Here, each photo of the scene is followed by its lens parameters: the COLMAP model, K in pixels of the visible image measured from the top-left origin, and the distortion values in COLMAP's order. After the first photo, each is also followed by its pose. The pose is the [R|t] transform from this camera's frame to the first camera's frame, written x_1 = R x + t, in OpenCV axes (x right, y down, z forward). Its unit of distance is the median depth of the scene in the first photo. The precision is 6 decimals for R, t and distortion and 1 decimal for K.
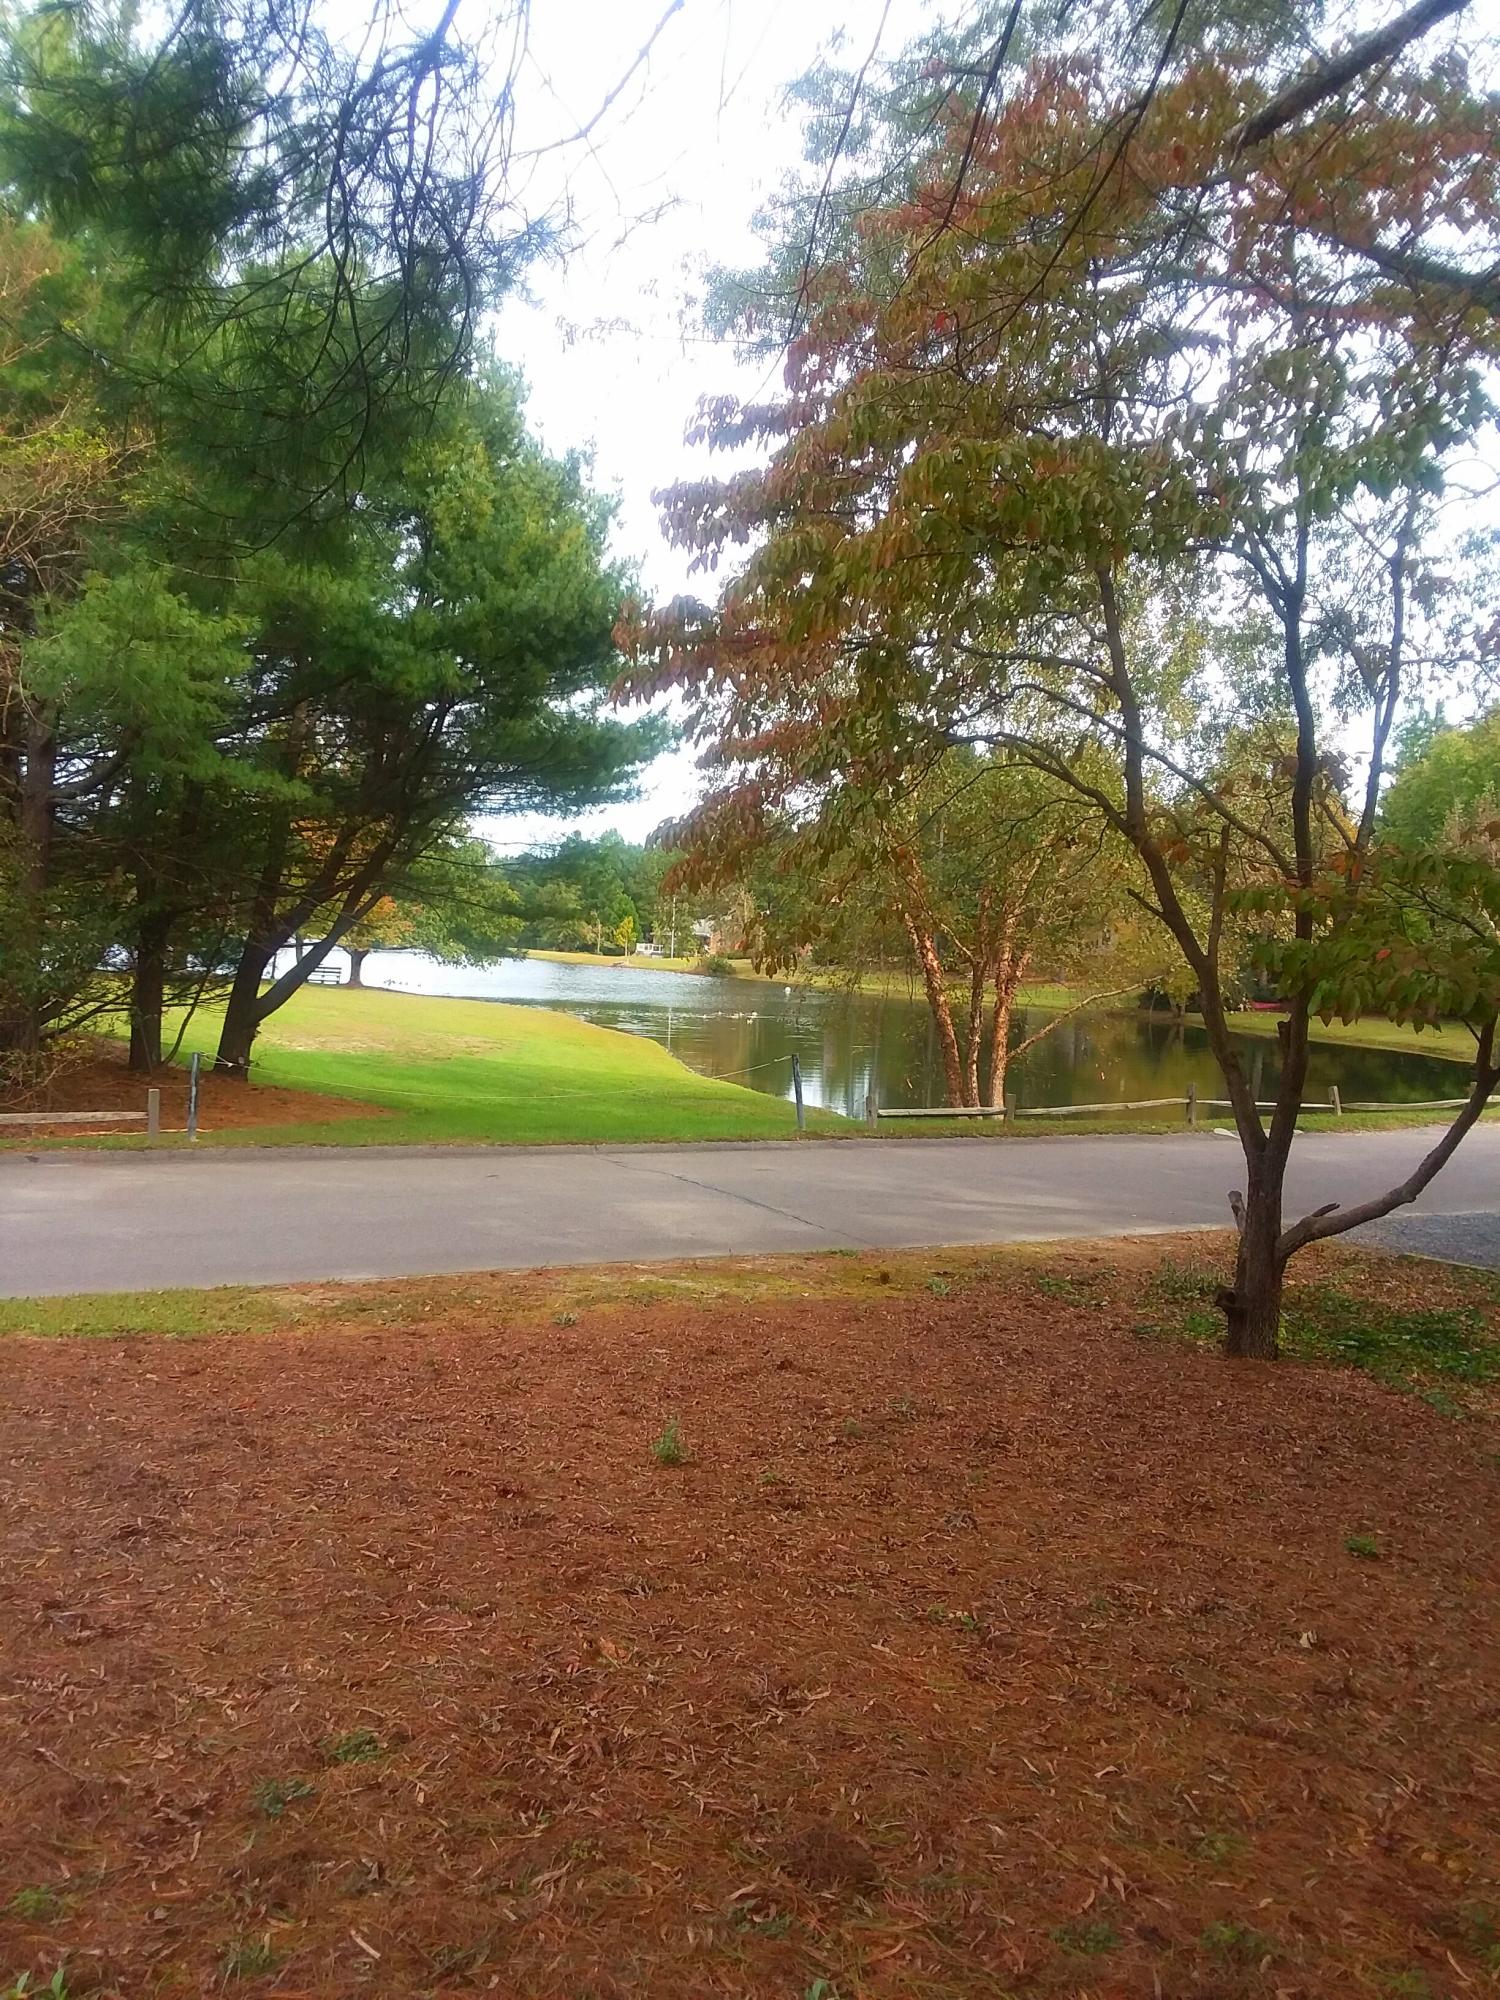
lens RADIAL K [[1609.3, 0, 750.0], [0, 1609.3, 1000.0], [0, 0, 1]] dist [0.074105, -0.002218]
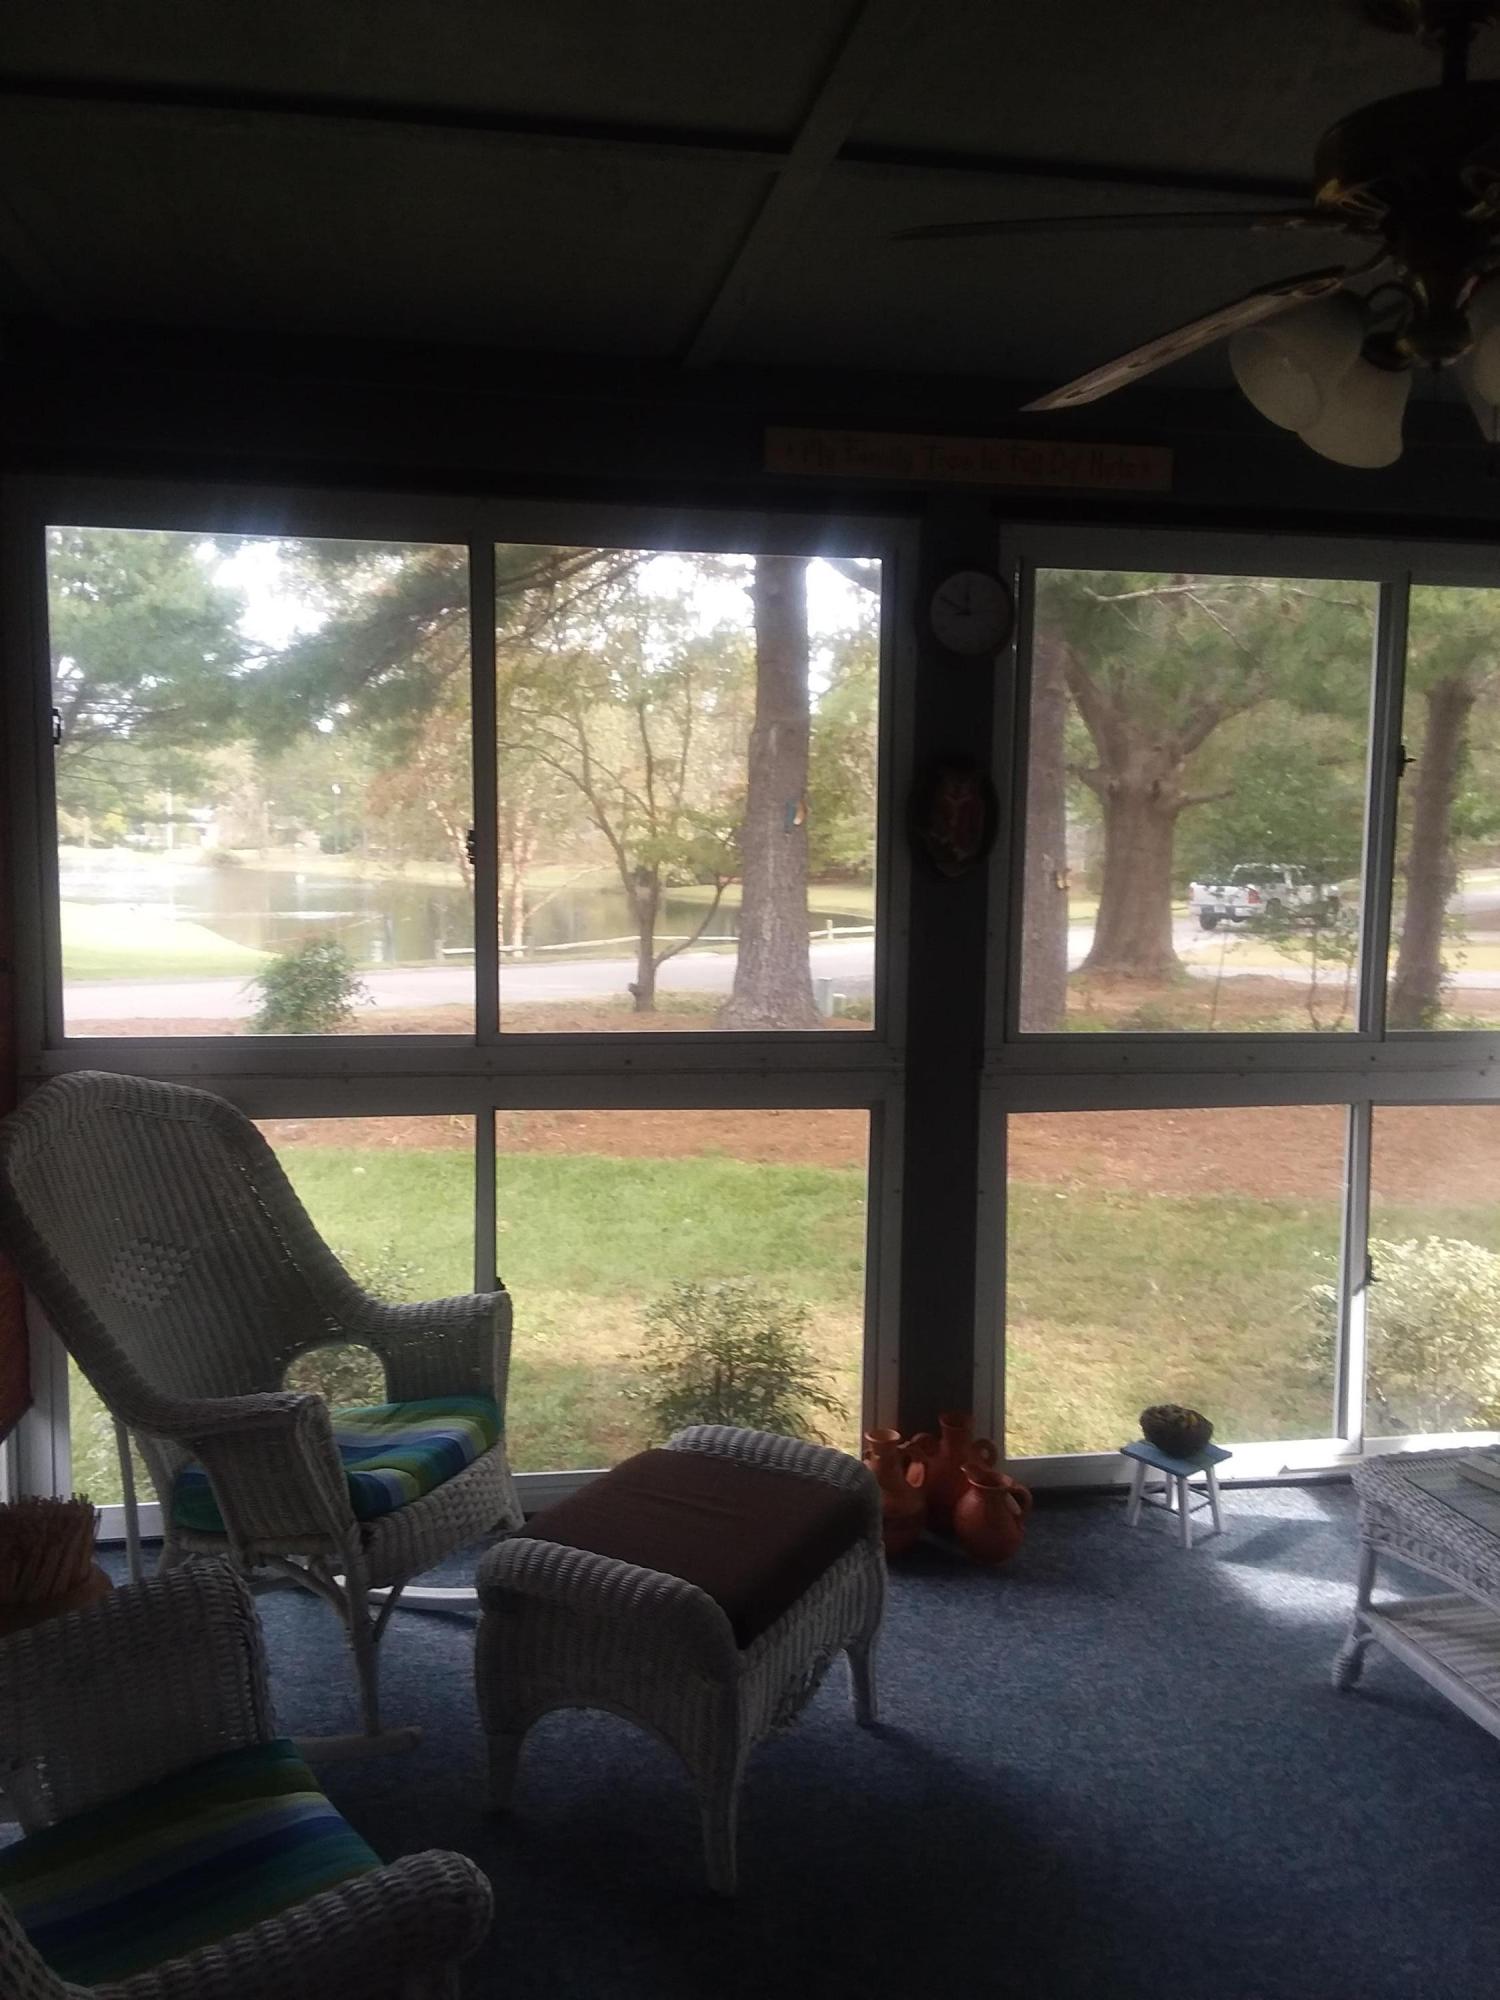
lens RADIAL K [[1595.6, 0, 750.0], [0, 1595.6, 1000.0], [0, 0, 1]] dist [0.078031, -0.000845]
pose [[0.952361, -0.053118, 0.300310, -0.023451], [0.031364, 0.996553, 0.076802, 0.002221], [-0.303355, -0.063724, 0.950745, -0.120351]]
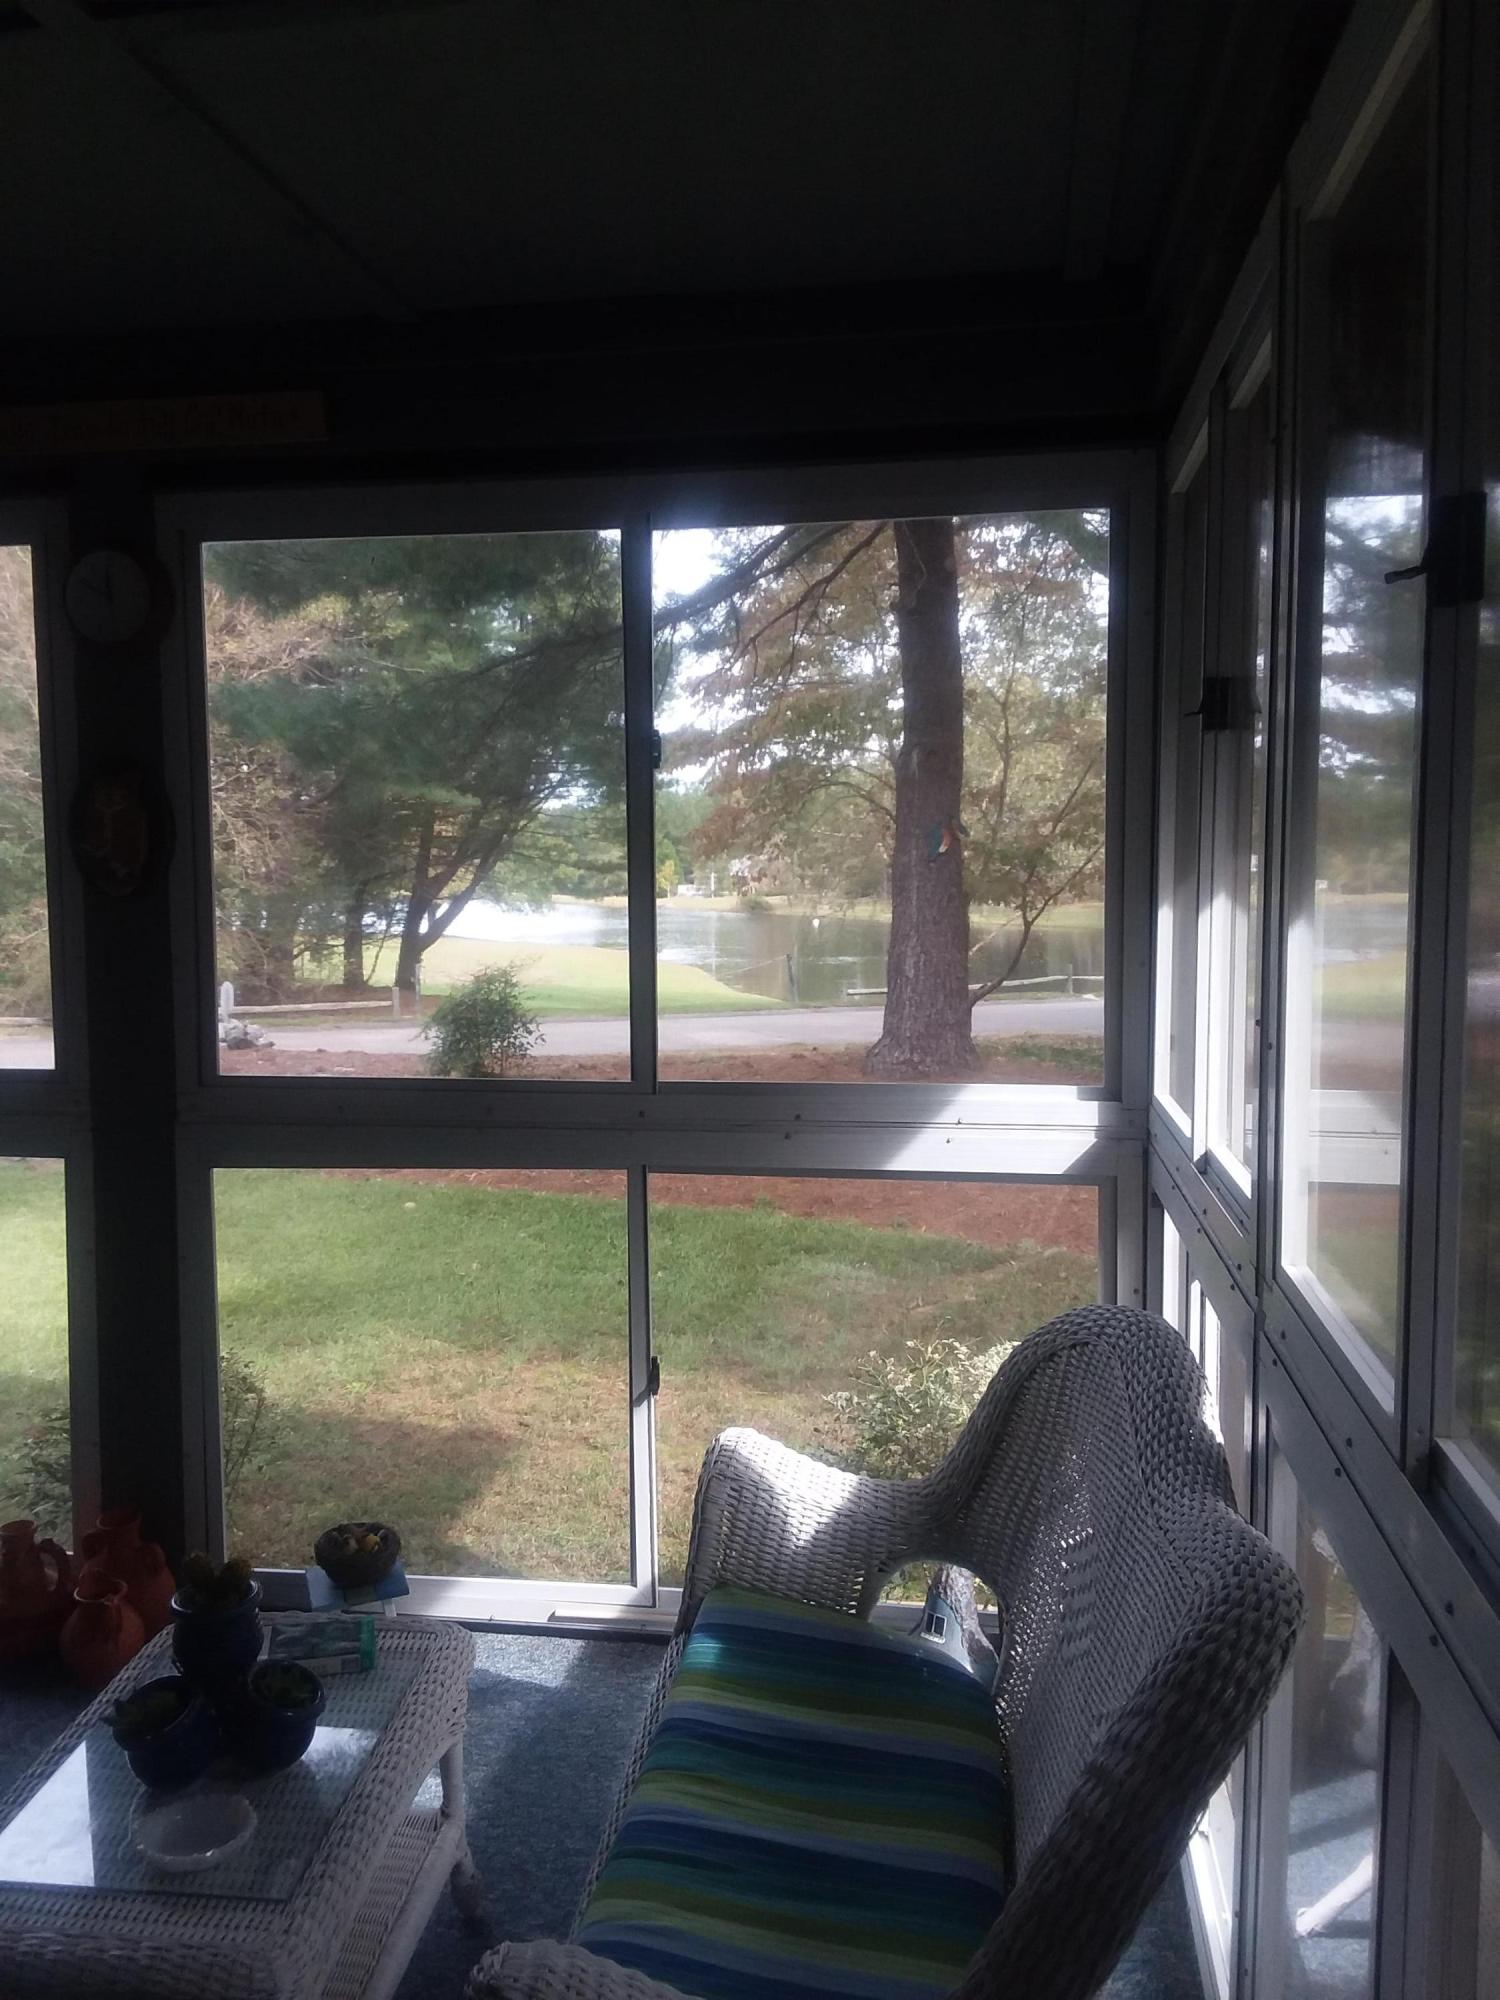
lens RADIAL K [[1609.3, 0, 750.0], [0, 1609.3, 1000.0], [0, 0, 1]] dist [0.074105, -0.002218]
pose [[0.998663, -0.042724, -0.029118, 0.007772], [0.043815, 0.998320, 0.037906, 0.003892], [0.027450, -0.039131, 0.998857, -0.119179]]
